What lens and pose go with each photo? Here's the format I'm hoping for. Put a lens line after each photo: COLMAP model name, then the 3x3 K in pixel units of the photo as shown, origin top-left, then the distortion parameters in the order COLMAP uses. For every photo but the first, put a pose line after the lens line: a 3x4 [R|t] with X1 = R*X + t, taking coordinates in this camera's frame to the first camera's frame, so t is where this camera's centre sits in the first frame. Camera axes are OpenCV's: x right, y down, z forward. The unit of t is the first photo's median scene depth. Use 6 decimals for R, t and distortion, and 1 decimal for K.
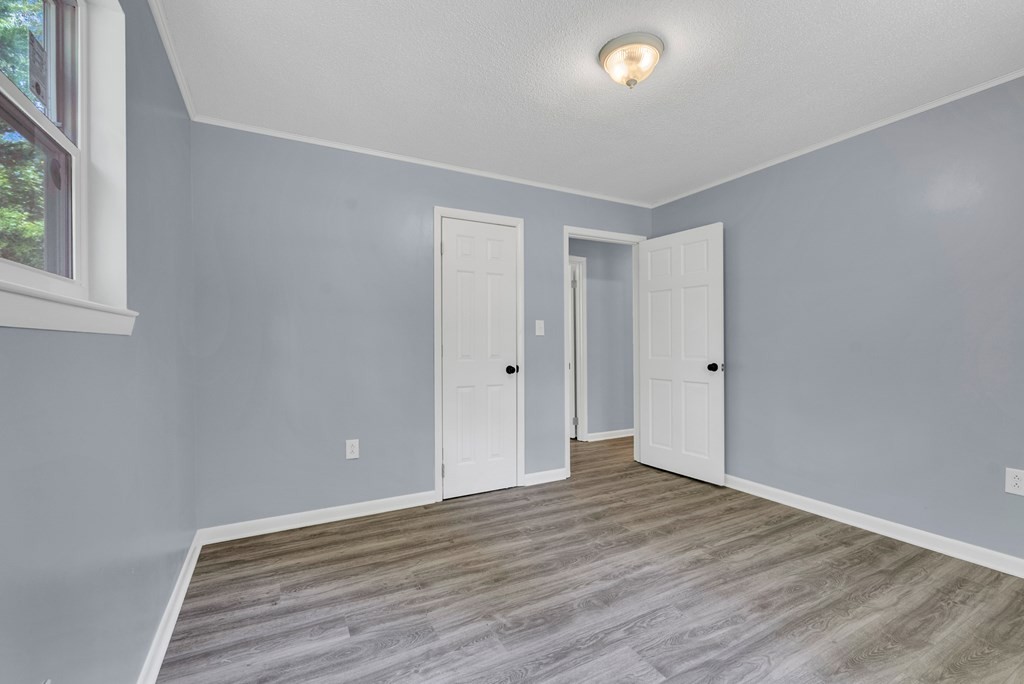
lens RADIAL K [[449.4, 0, 515.4], [0, 449.4, 344.2], [0, 0, 1]] dist [-0.002344, -0.000197]
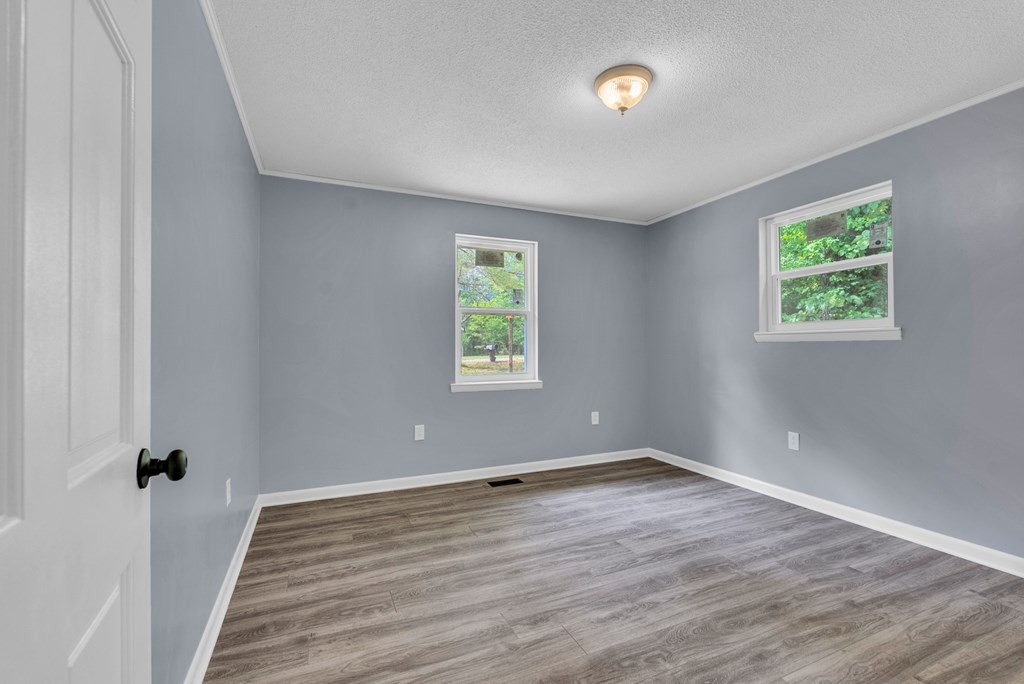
lens RADIAL K [[449.4, 0, 515.4], [0, 449.4, 344.2], [0, 0, 1]] dist [-0.002344, -0.000197]
pose [[-0.996571, 0.012159, 0.081846, 0.419264], [0.011888, 0.999922, -0.003805, -0.009491], [-0.081886, -0.002819, -0.996638, 2.028609]]
